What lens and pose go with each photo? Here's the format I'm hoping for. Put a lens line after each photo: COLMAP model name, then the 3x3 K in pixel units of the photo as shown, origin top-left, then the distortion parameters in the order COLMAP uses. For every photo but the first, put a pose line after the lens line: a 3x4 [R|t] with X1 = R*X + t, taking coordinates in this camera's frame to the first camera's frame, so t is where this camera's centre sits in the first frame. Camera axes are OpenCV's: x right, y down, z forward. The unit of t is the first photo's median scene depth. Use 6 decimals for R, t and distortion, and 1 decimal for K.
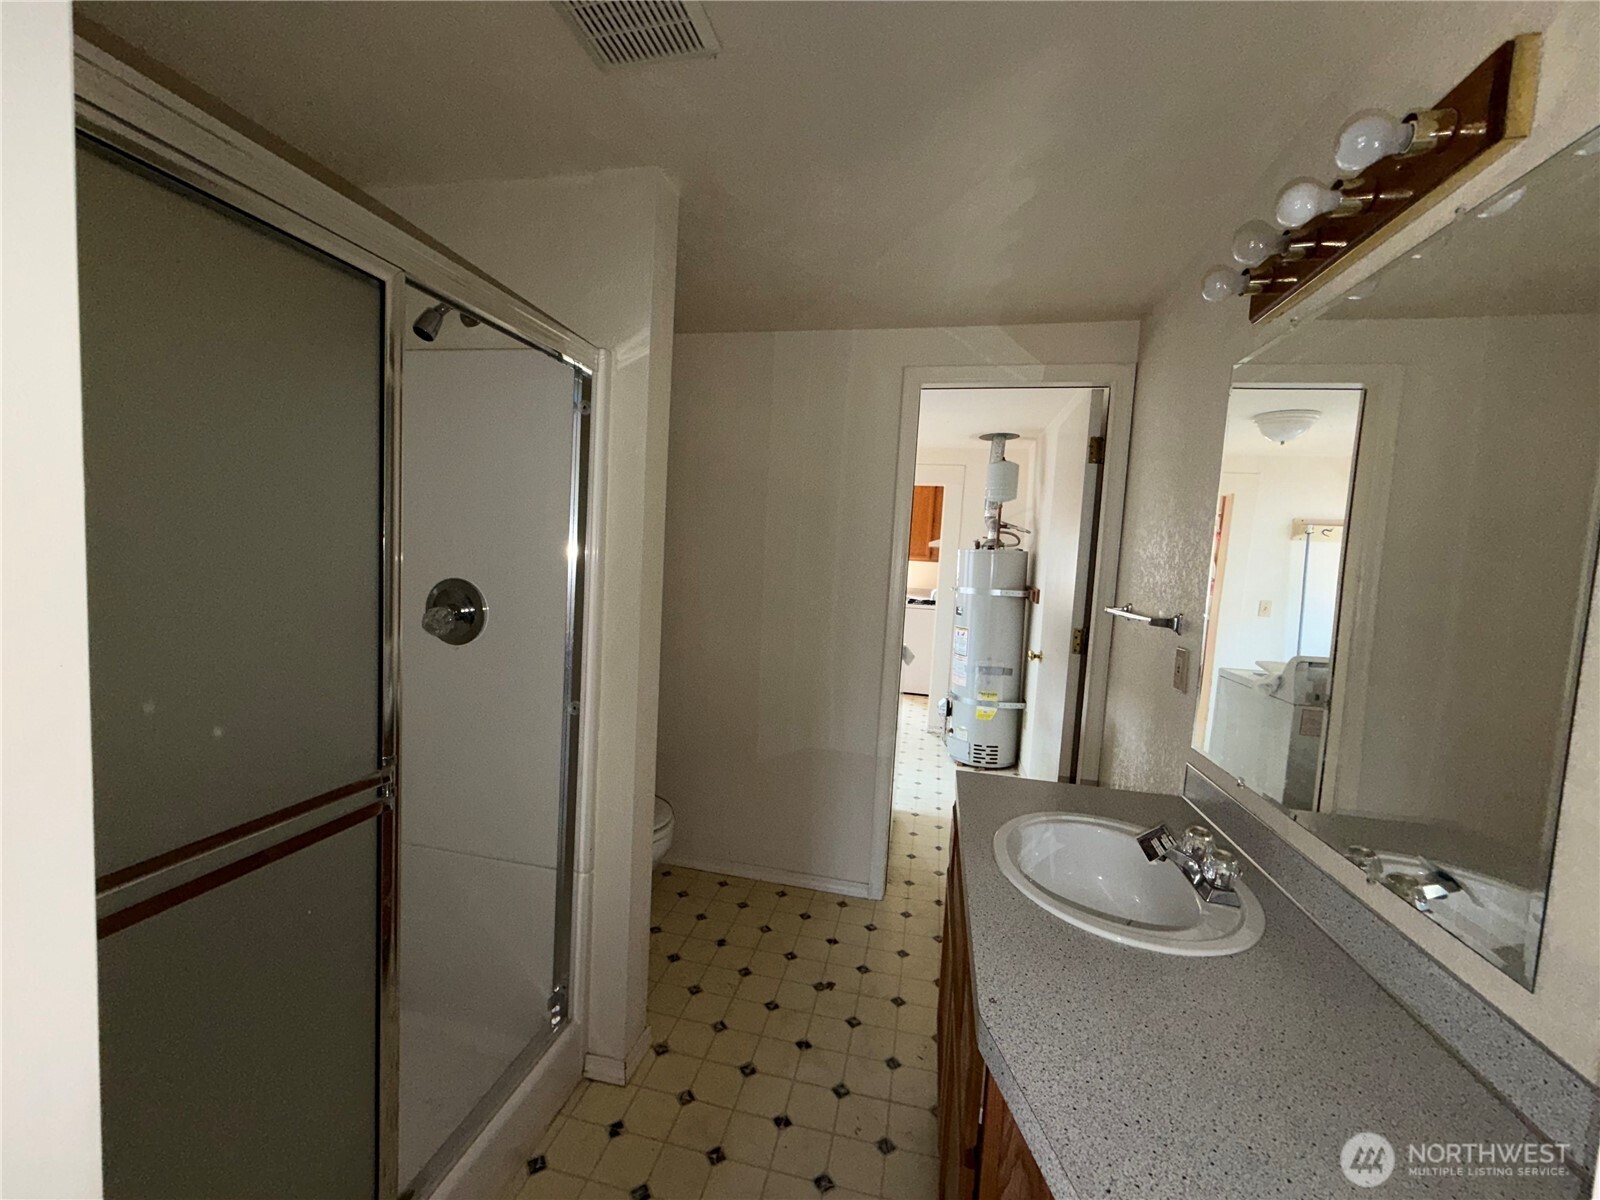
lens RADIAL K [[644.1, 0, 800.1], [0, 644.1, 596.9], [0, 0, 1]] dist [-0.003903, -0.000108]
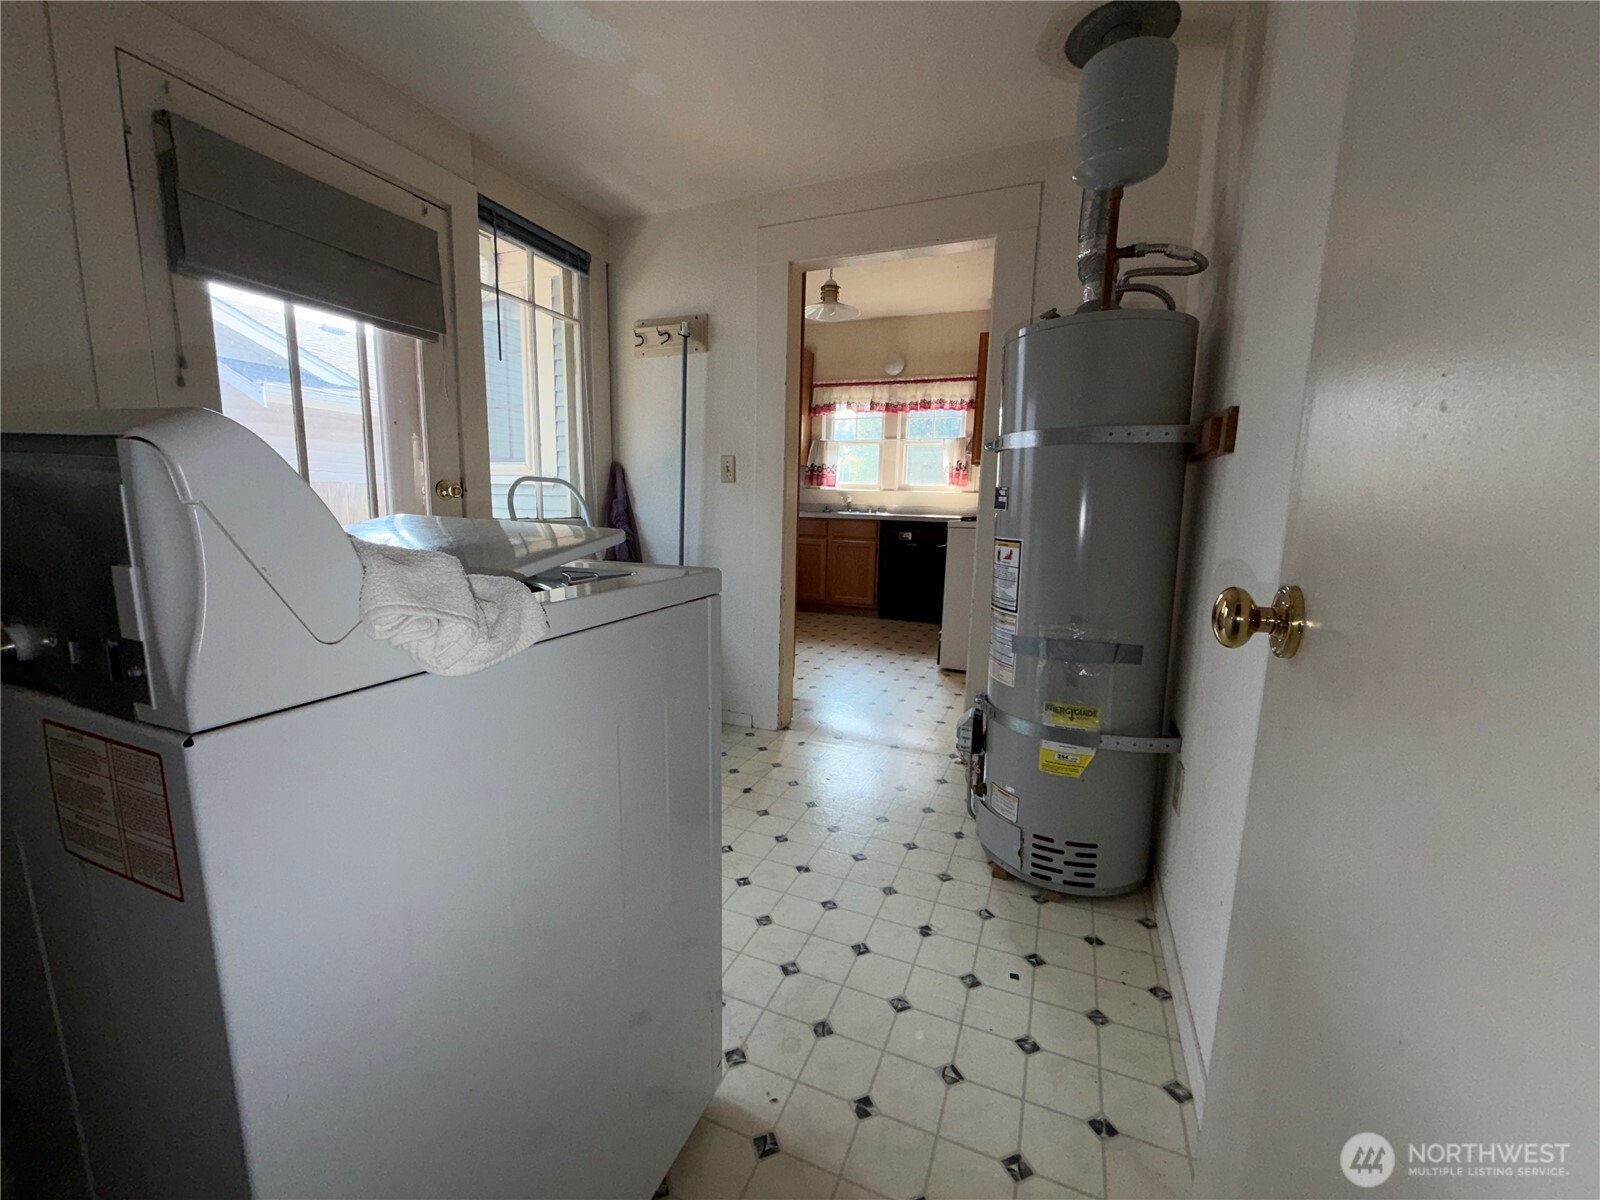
lens RADIAL K [[644.1, 0, 796.1], [0, 644.1, 605.5], [0, 0, 1]] dist [-0.003903, -0.000108]
pose [[0.977199, -0.004060, -0.212287, 0.212731], [0.021431, 0.996597, 0.079591, 0.054329], [0.211241, -0.082326, 0.973961, 0.597242]]
